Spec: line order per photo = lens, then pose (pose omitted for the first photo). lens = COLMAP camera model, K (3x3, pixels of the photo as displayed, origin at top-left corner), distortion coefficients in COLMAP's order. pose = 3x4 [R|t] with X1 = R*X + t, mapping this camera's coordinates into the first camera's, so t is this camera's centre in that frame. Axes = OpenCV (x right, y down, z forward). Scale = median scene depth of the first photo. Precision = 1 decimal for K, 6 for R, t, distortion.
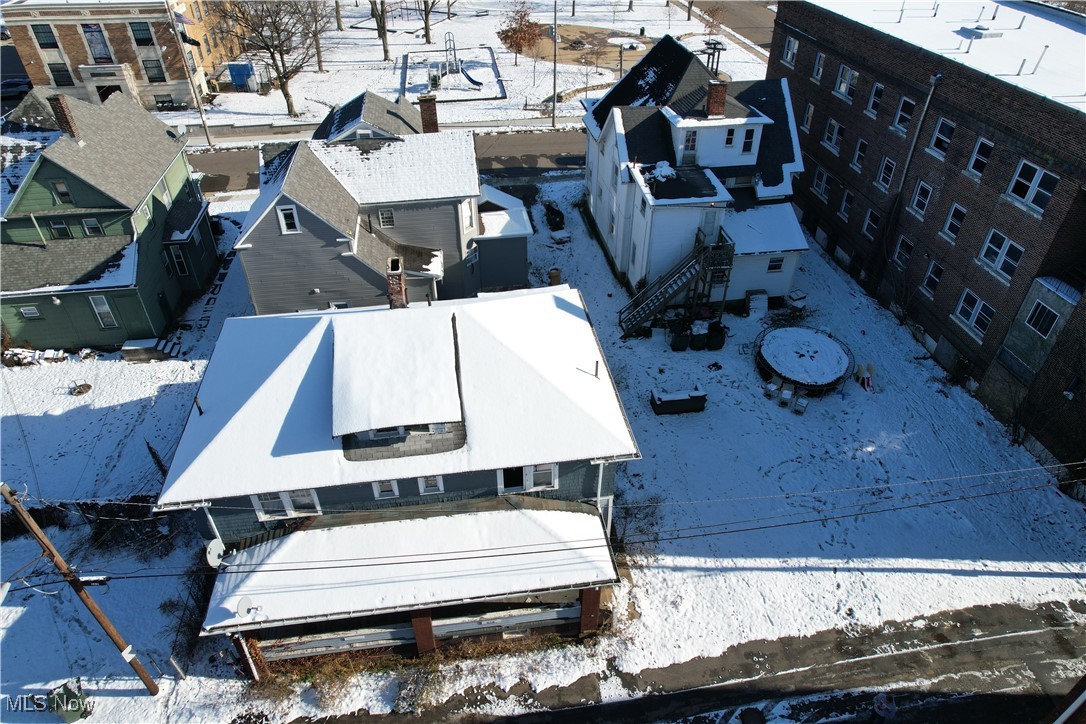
lens RADIAL K [[697.6, 0, 539.8], [0, 697.6, 354.8], [0, 0, 1]] dist [-0.090715, 0.083065]
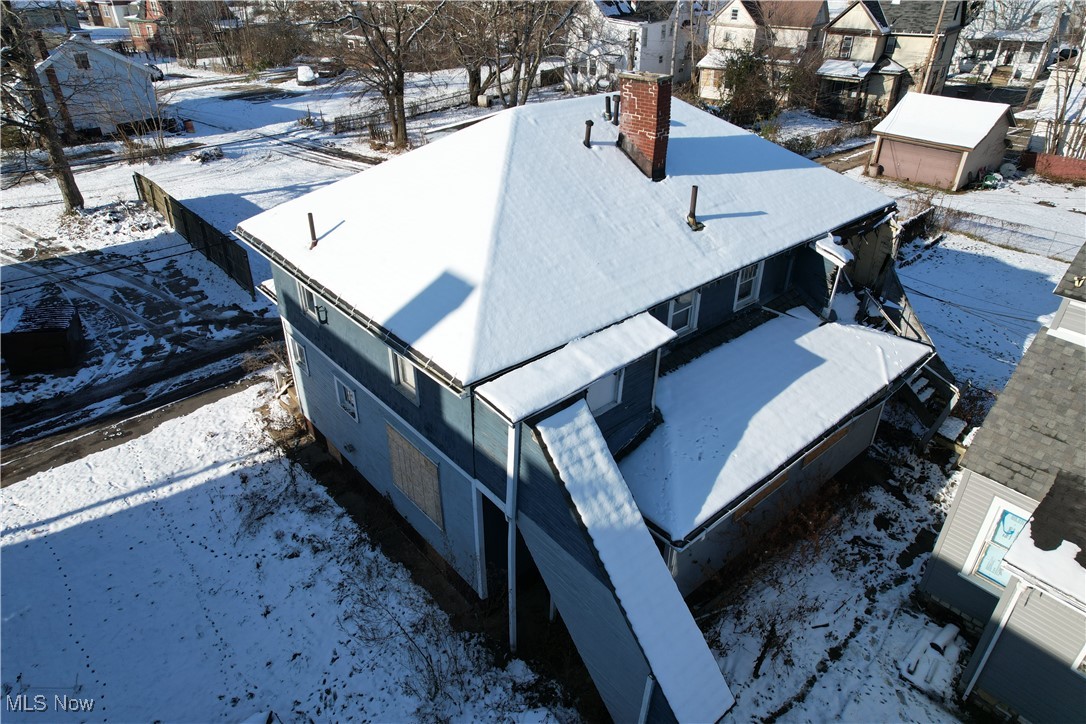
lens RADIAL K [[697.6, 0, 539.8], [0, 697.6, 354.8], [0, 0, 1]] dist [-0.090715, 0.083065]
pose [[-0.846095, 0.266416, -0.461677, 0.149050], [-0.317789, 0.443246, 0.838178, -0.340264], [0.427941, 0.855894, -0.290364, 0.901373]]
